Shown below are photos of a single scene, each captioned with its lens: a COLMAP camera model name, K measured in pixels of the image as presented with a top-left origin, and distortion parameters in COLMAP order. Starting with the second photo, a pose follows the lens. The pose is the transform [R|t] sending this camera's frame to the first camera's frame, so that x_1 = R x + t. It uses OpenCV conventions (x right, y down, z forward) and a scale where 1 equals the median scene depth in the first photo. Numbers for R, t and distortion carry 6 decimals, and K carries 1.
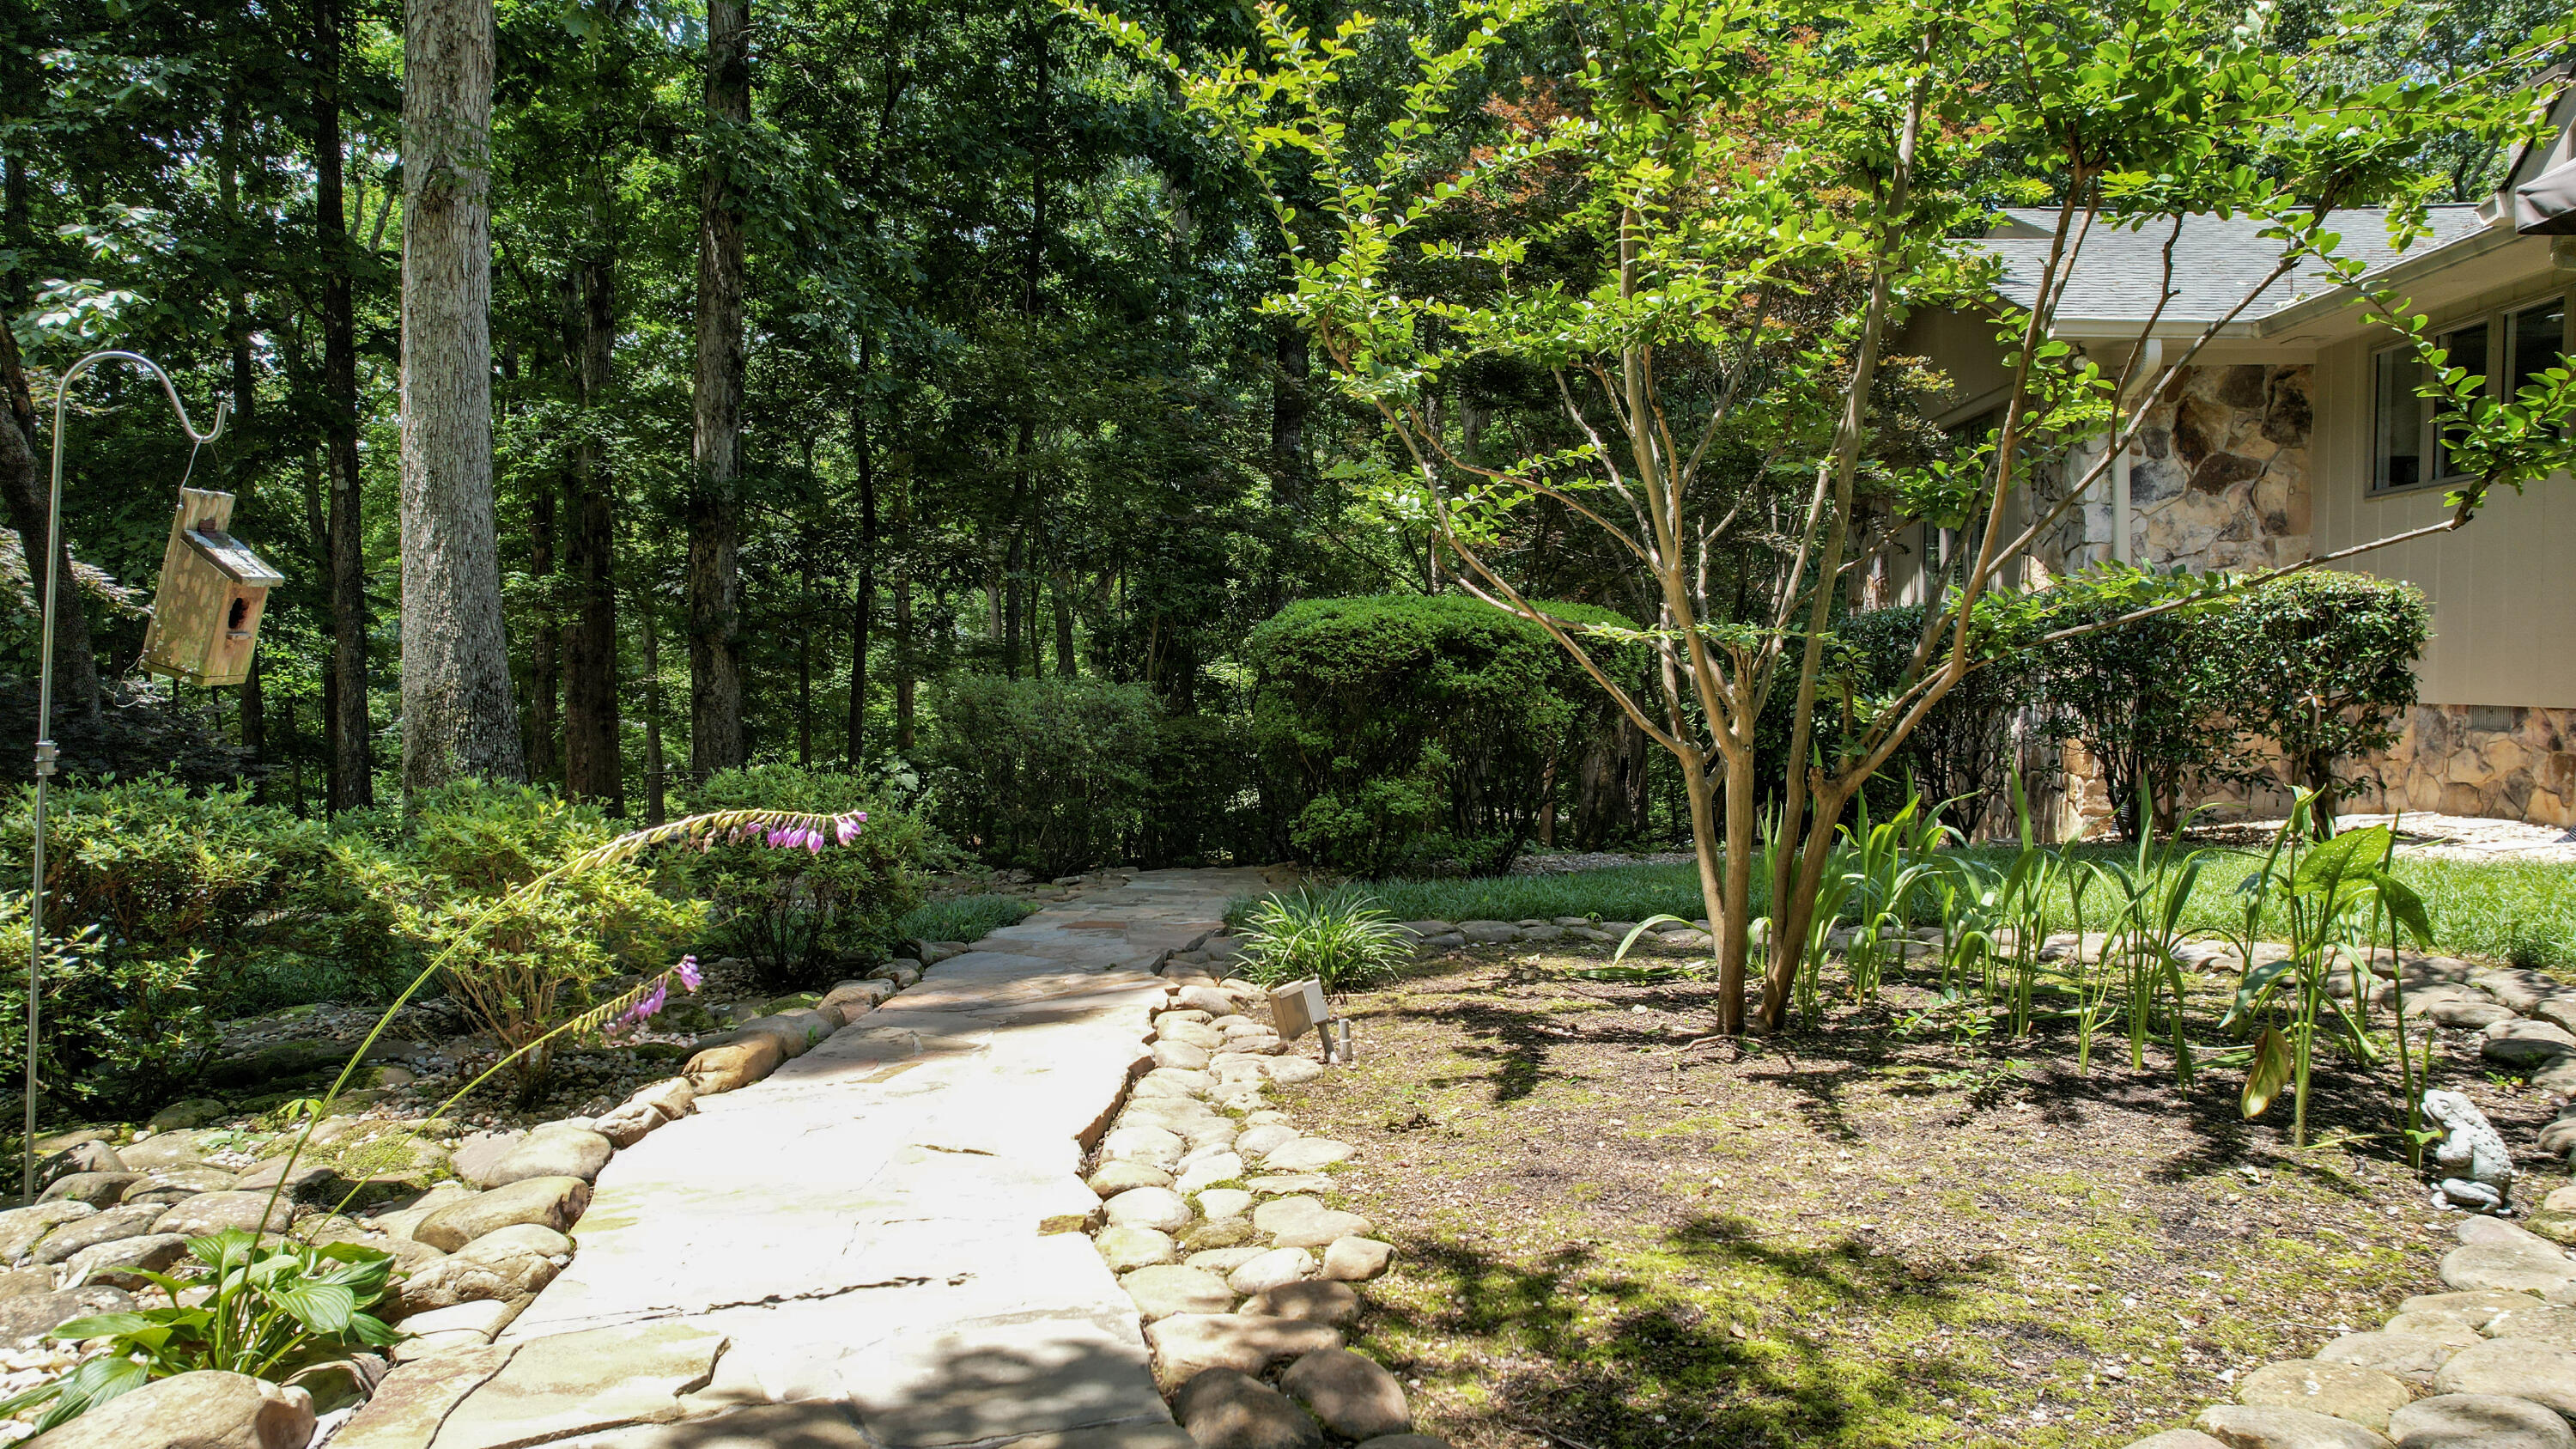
lens RADIAL K [[1644.5, 0, 1282.1], [0, 1644.5, 731.0], [0, 0, 1]] dist [-0.082440, 0.079299]
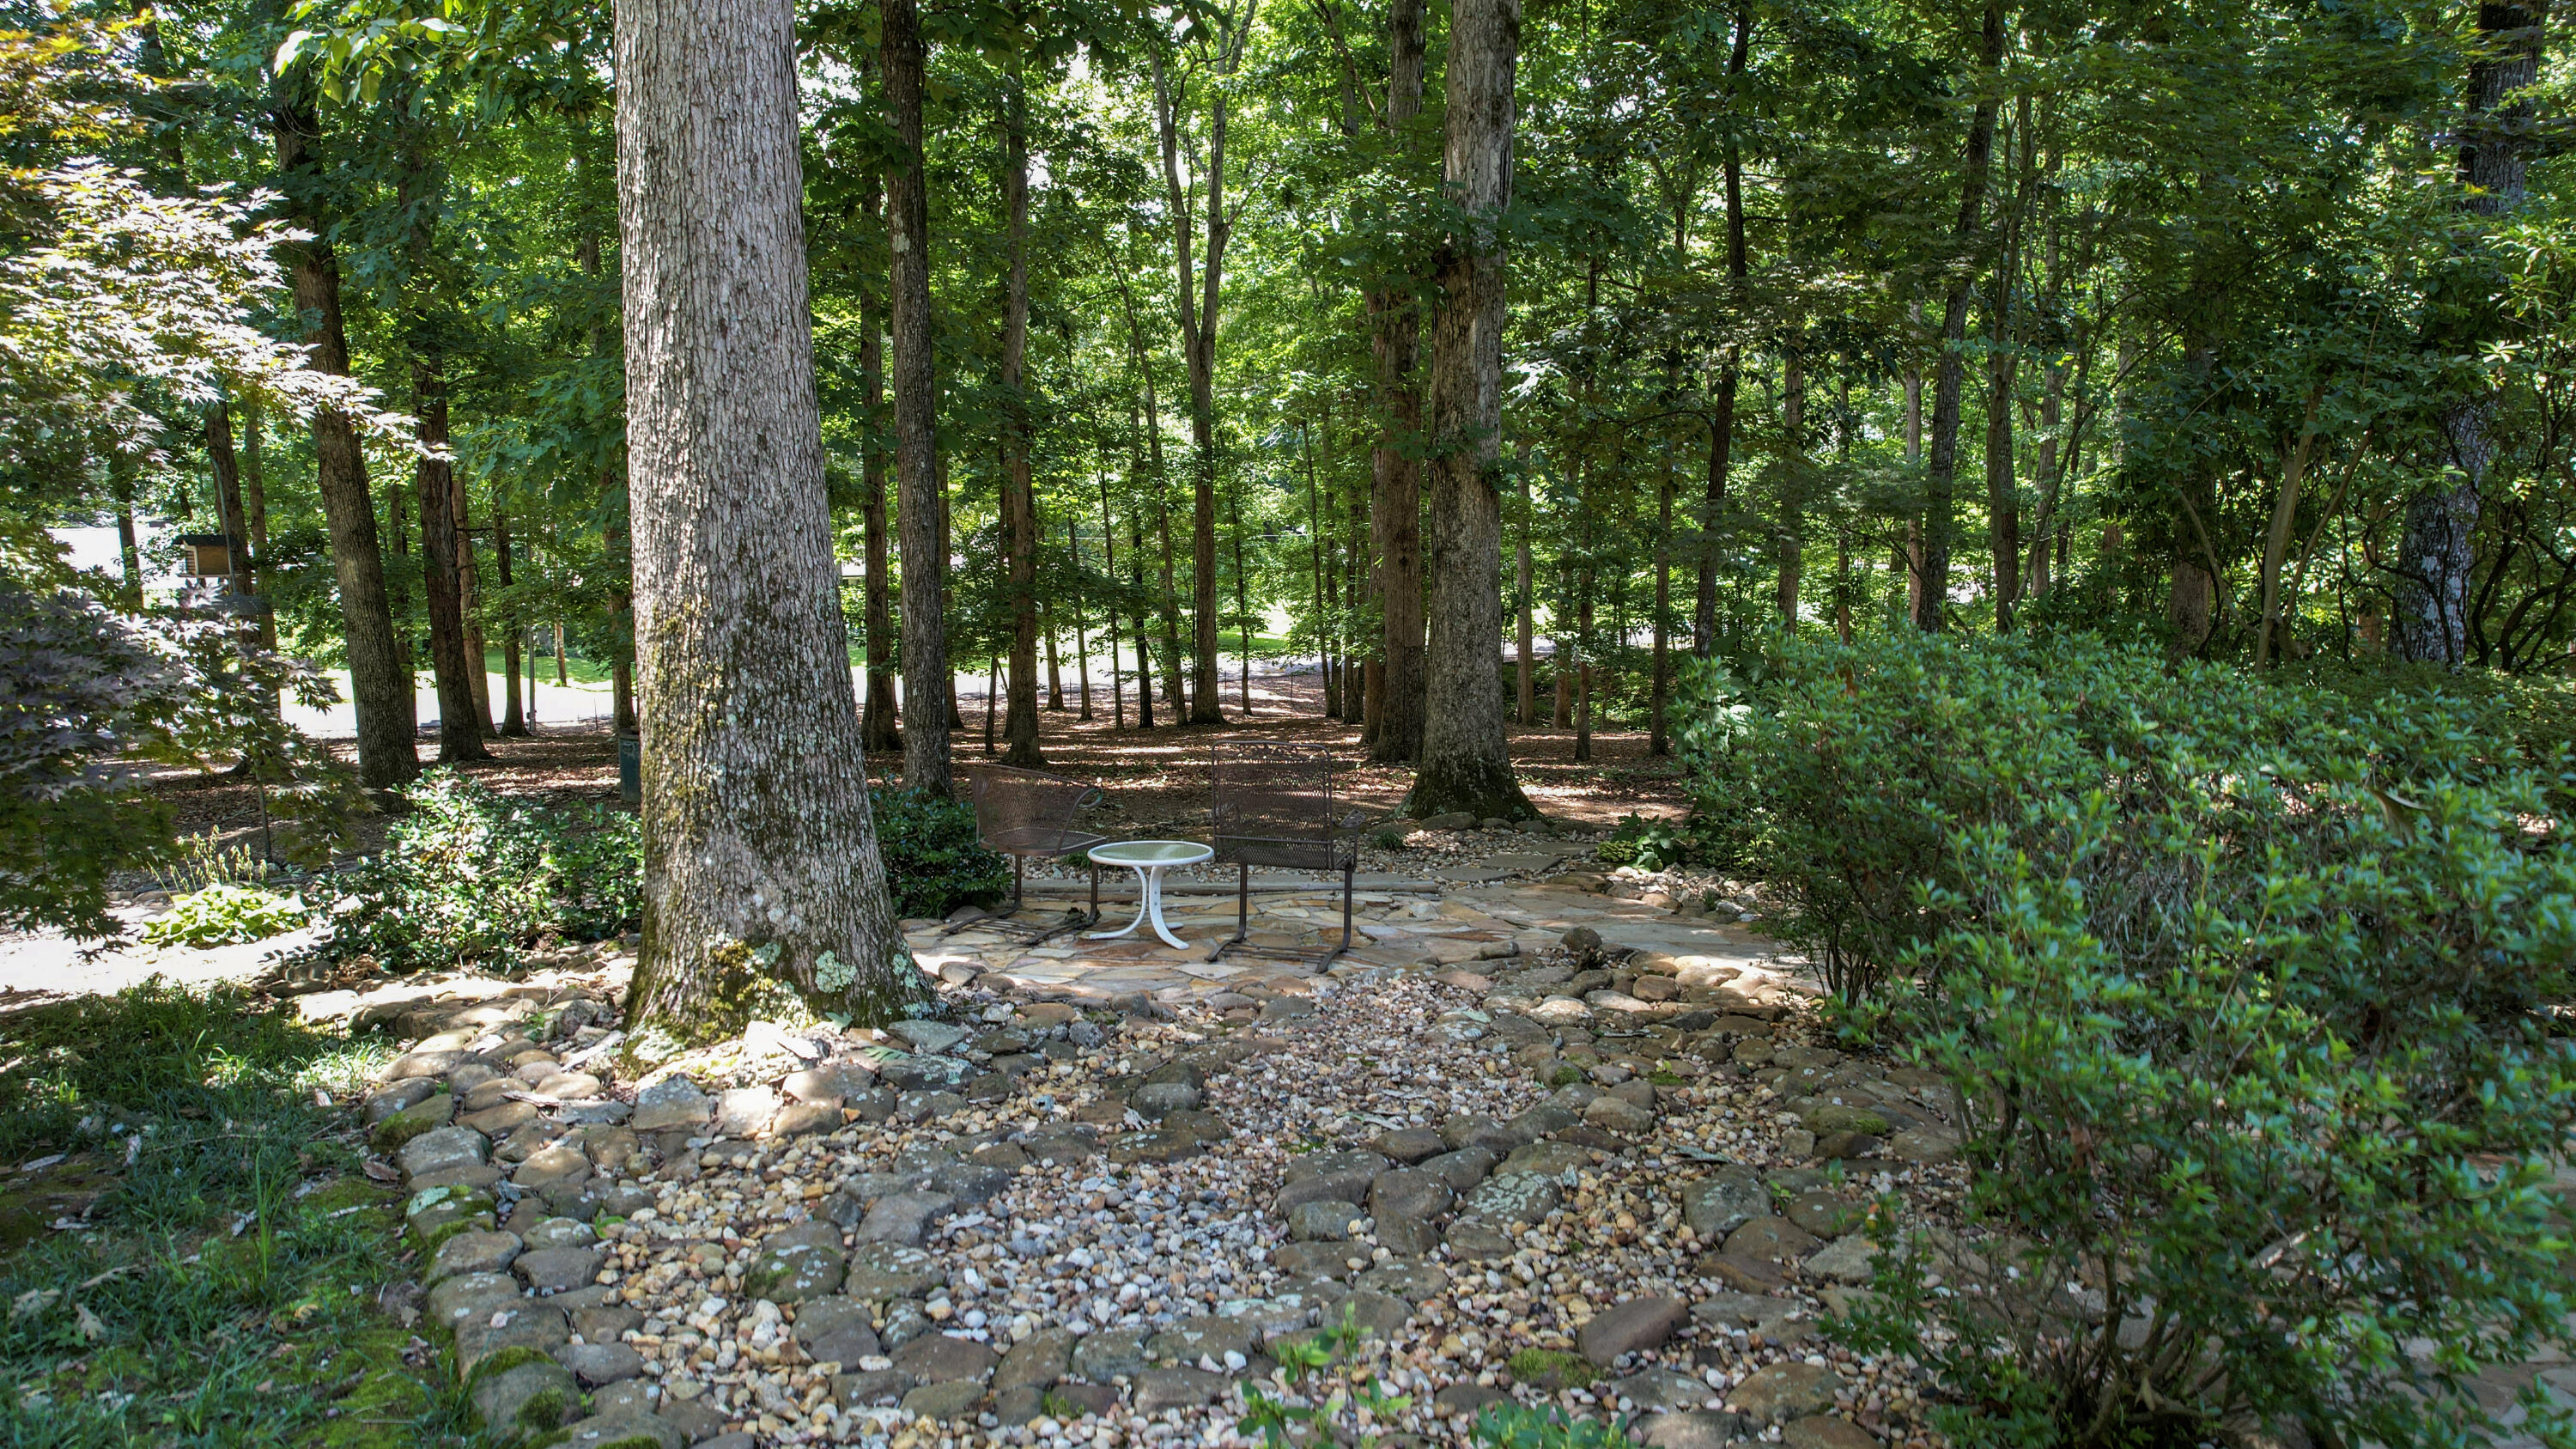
lens RADIAL K [[1644.5, 0, 1282.1], [0, 1644.5, 731.0], [0, 0, 1]] dist [-0.082440, 0.079299]
pose [[0.858868, 0.090924, -0.504062, -0.076205], [-0.026641, 0.990716, 0.133314, -0.038870], [0.511503, -0.101070, 0.853317, 0.428593]]
